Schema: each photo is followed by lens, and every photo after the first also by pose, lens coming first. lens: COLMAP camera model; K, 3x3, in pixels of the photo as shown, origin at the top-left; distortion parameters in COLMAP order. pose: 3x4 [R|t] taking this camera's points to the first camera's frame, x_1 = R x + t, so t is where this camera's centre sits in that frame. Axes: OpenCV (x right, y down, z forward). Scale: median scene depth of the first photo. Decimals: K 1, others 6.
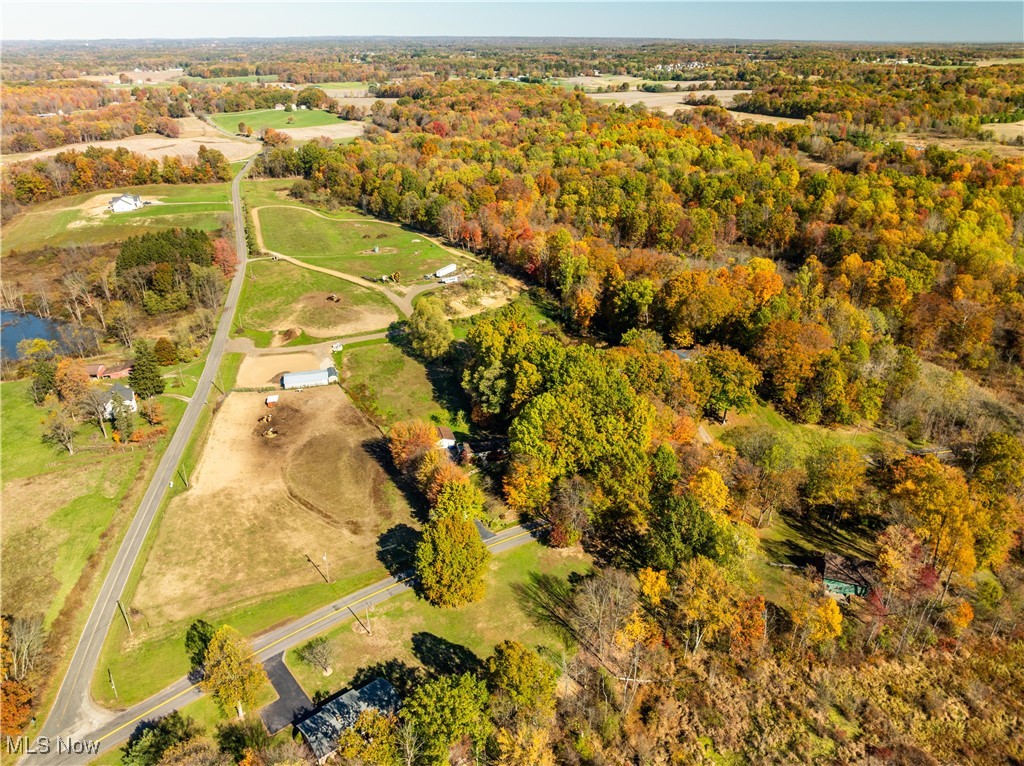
lens RADIAL K [[727.5, 0, 516.3], [0, 727.5, 379.2], [0, 0, 1]] dist [-0.041384, 0.009787]
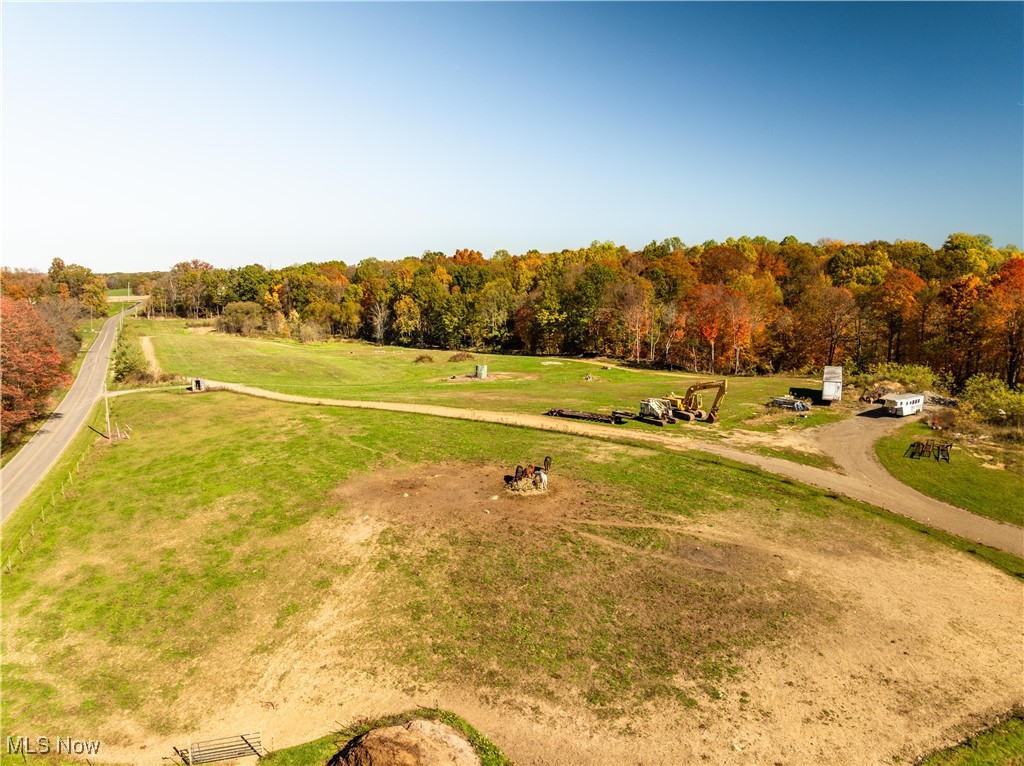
lens RADIAL K [[727.5, 0, 506.7], [0, 727.5, 379.9], [0, 0, 1]] dist [-0.041384, 0.009787]
pose [[0.992071, -0.023933, 0.123378, -0.284610], [0.059864, 0.953168, -0.296458, -0.082381], [-0.110505, 0.301494, 0.947043, 0.821943]]
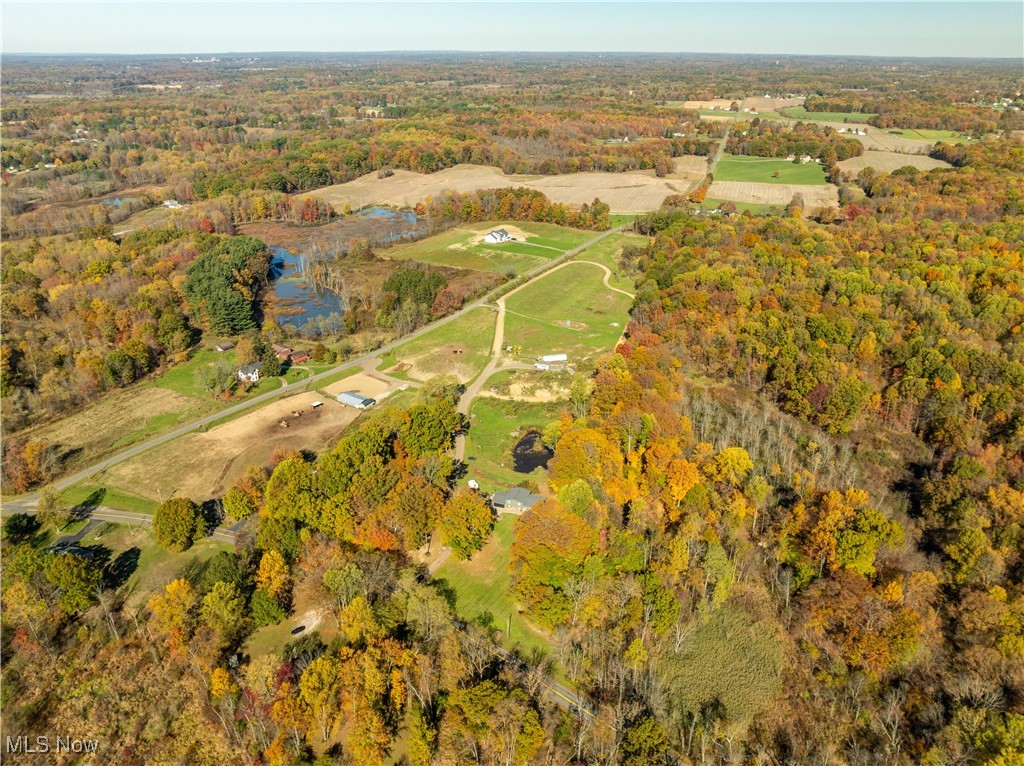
lens RADIAL K [[727.5, 0, 512.8], [0, 727.5, 381.5], [0, 0, 1]] dist [-0.041384, 0.009787]
pose [[0.650739, 0.323667, -0.686861, 0.724578], [-0.331917, 0.934847, 0.126062, -0.260928], [0.682912, 0.145948, 0.715772, 0.150802]]
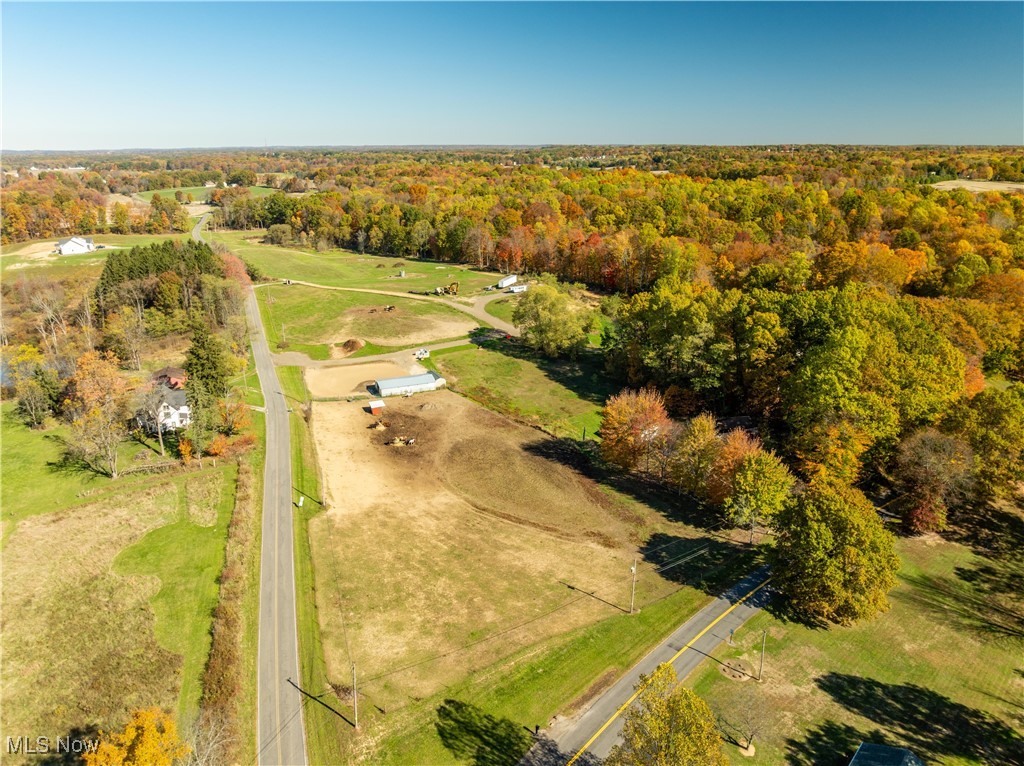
lens RADIAL K [[727.5, 0, 515.1], [0, 727.5, 384.5], [0, 0, 1]] dist [-0.041384, 0.009787]
pose [[0.990489, -0.052148, 0.127329, -0.222944], [0.068008, 0.990002, -0.123574, 0.082580], [-0.119612, 0.131058, 0.984133, 0.198493]]
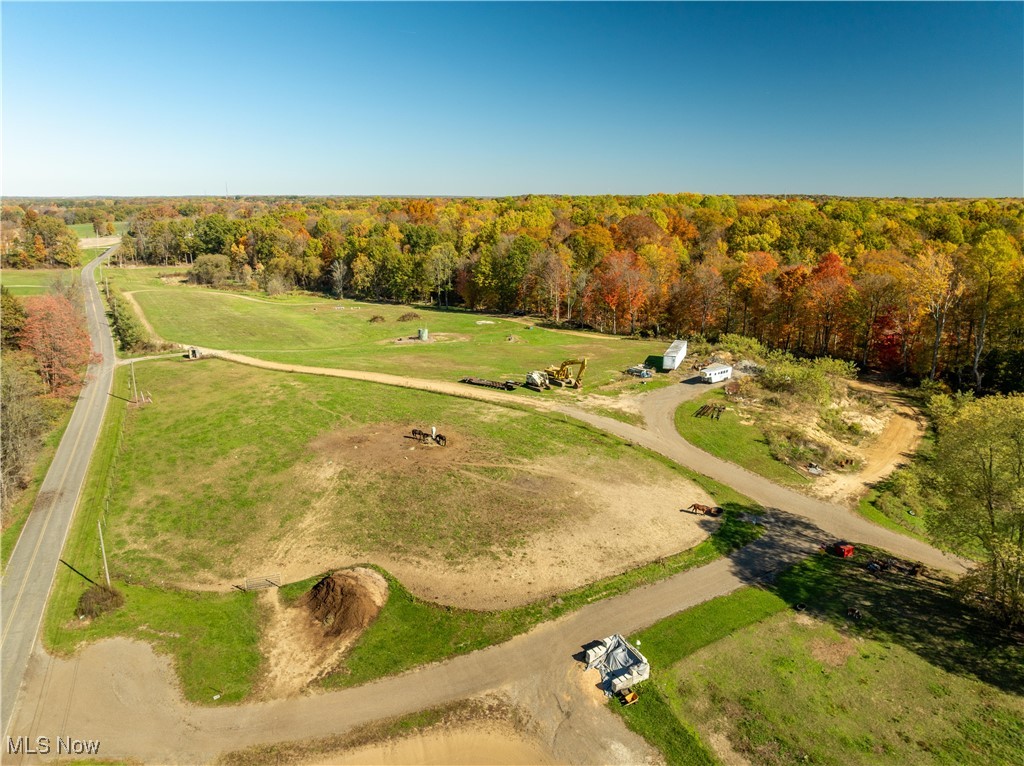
lens RADIAL K [[727.5, 0, 508.2], [0, 727.5, 383.2], [0, 0, 1]] dist [-0.041384, 0.009787]
pose [[0.984506, -0.045697, 0.169293, -0.275499], [0.077924, 0.978895, -0.188925, -0.076146], [-0.157087, 0.199189, 0.967289, 0.709978]]
